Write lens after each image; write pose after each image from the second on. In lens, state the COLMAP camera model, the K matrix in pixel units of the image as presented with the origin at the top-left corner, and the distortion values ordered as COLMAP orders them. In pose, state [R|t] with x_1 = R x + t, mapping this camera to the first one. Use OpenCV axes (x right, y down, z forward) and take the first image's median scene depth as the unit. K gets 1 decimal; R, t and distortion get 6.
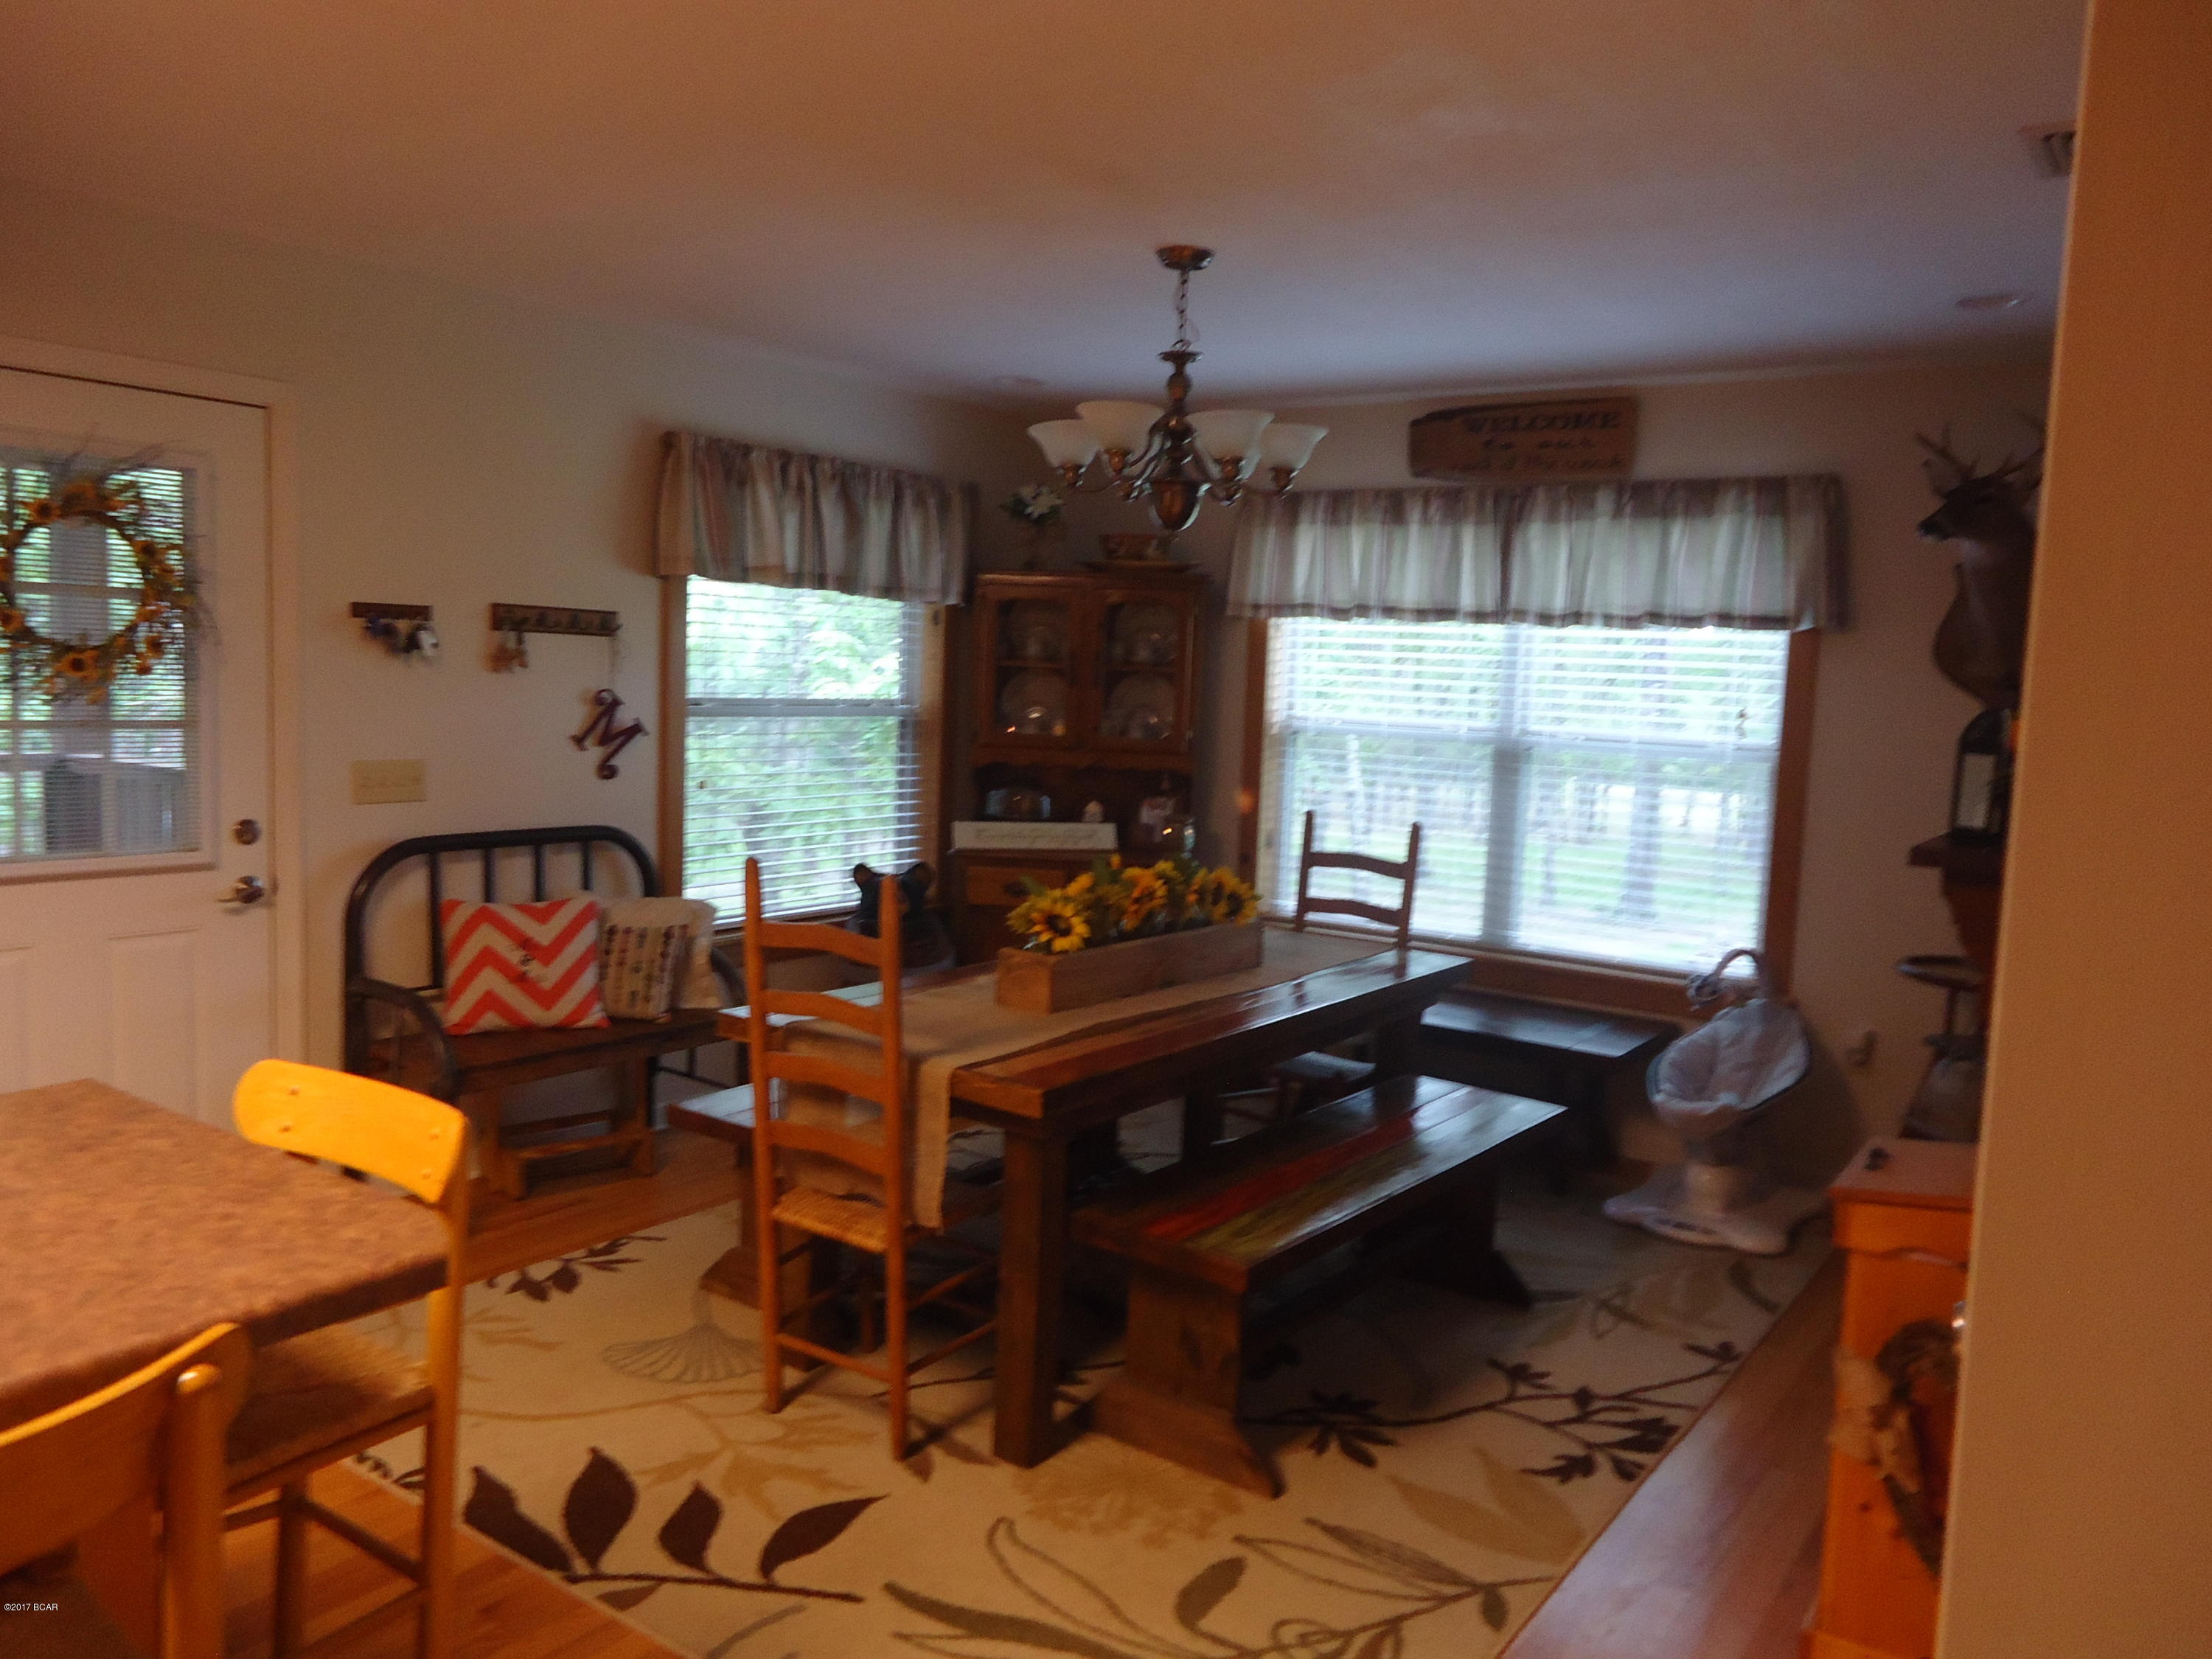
lens RADIAL K [[1601.2, 0, 1103.7], [0, 1601.2, 819.4], [0, 0, 1]] dist [-0.007736, -0.009954]
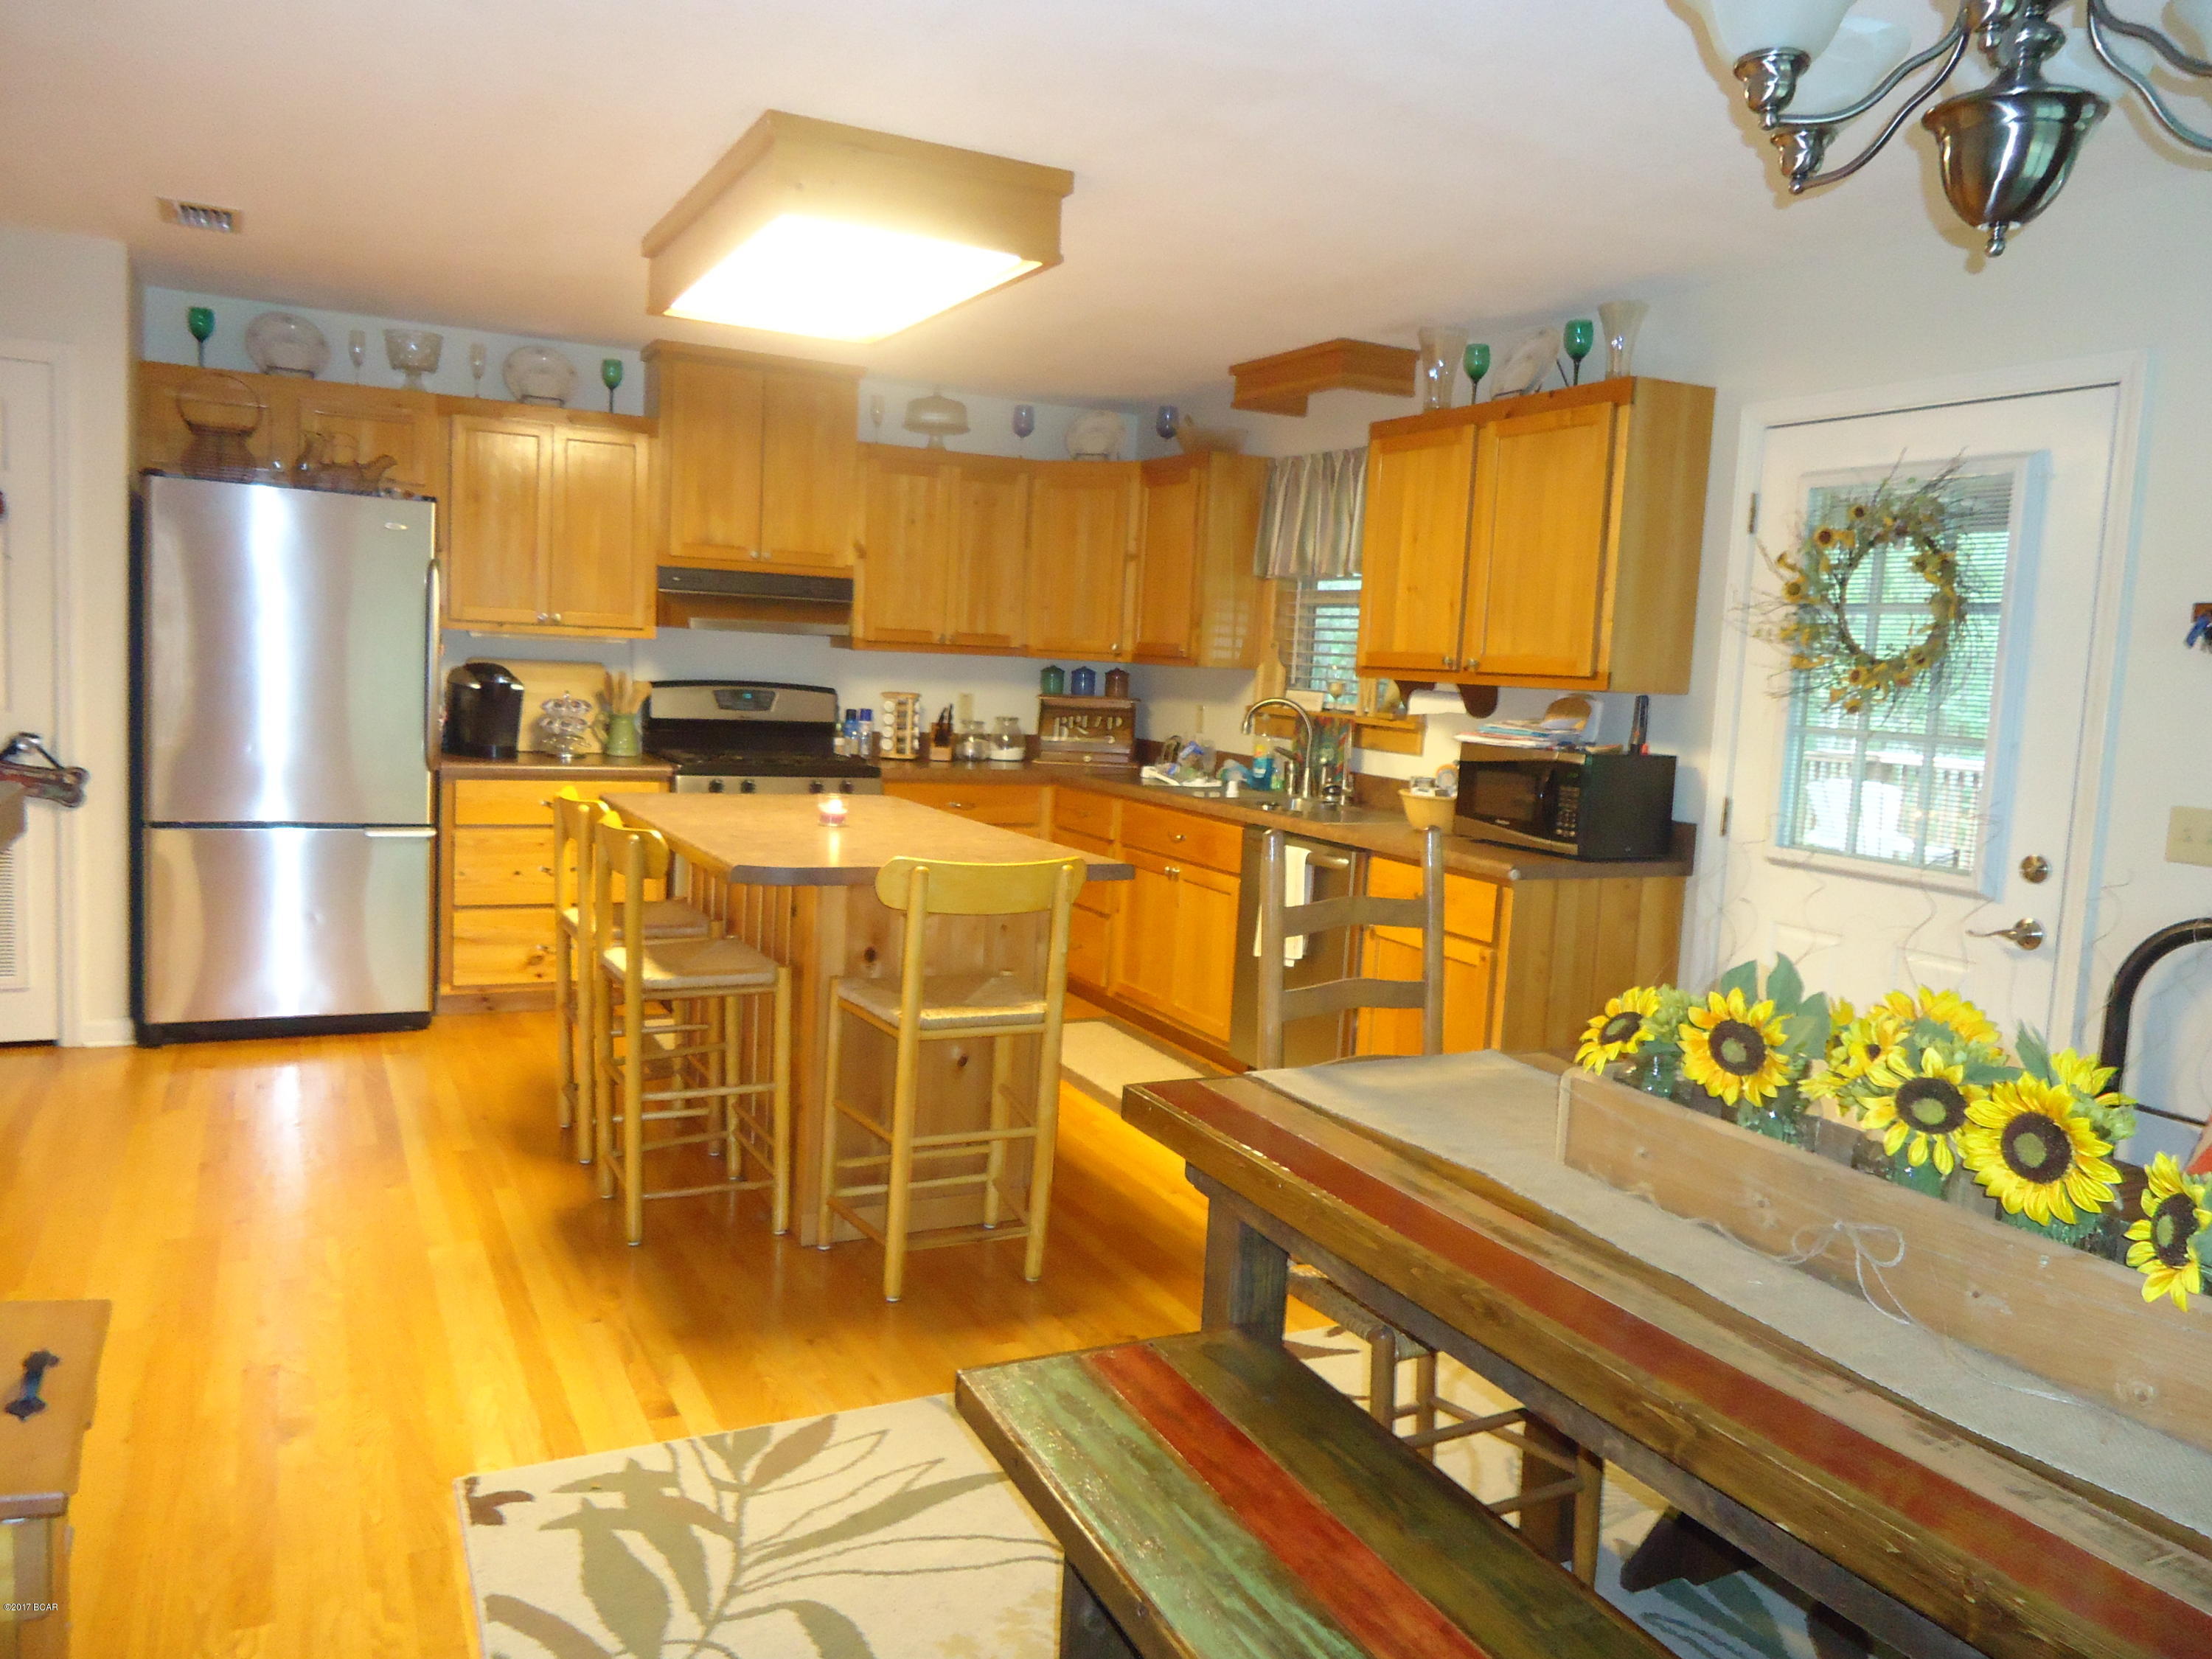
lens RADIAL K [[1601.2, 0, 1094.1], [0, 1601.2, 844.2], [0, 0, 1]] dist [-0.007736, -0.009954]
pose [[-0.468472, 0.029269, -0.882993, 0.423911], [-0.153012, 0.981659, 0.113720, -0.022718], [0.870127, 0.188384, -0.455401, 0.829838]]
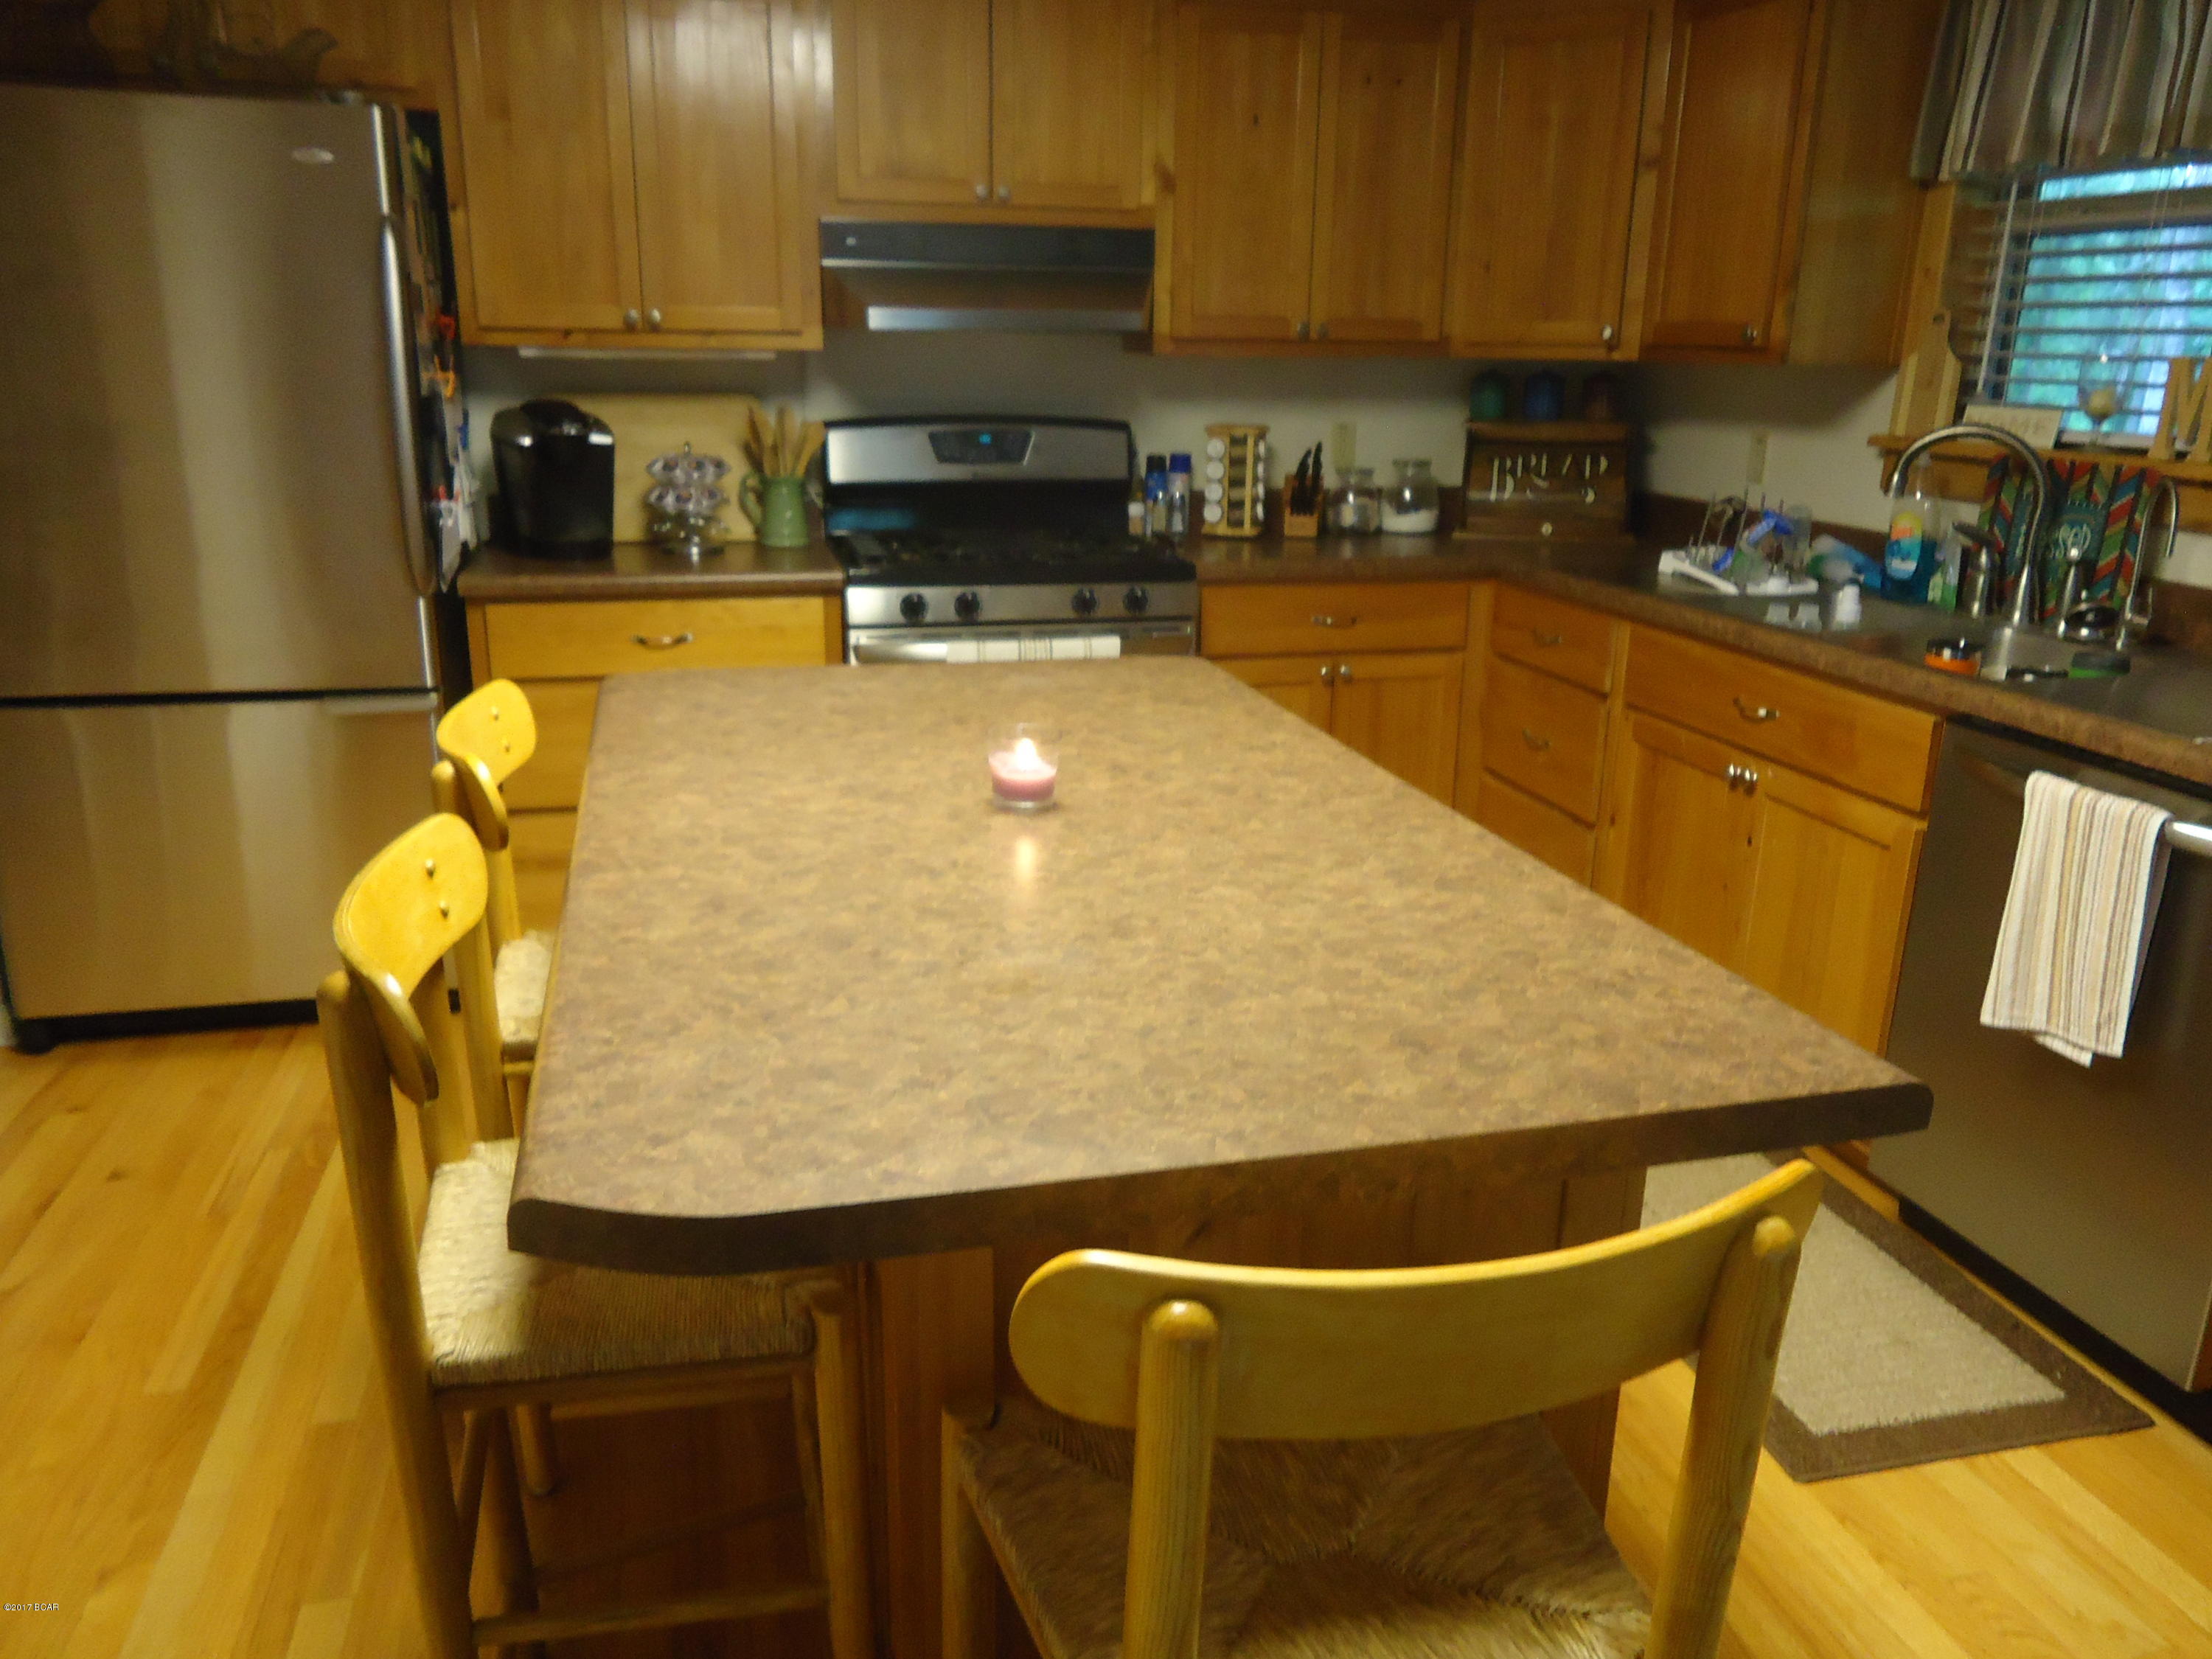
lens RADIAL K [[1601.2, 0, 1105.9], [0, 1601.2, 849.6], [0, 0, 1]] dist [-0.007736, -0.009954]
pose [[-0.649034, 0.171958, -0.741070, -0.052907], [-0.114294, 0.941023, 0.318454, -0.017869], [0.752125, 0.291387, -0.591102, 0.516773]]
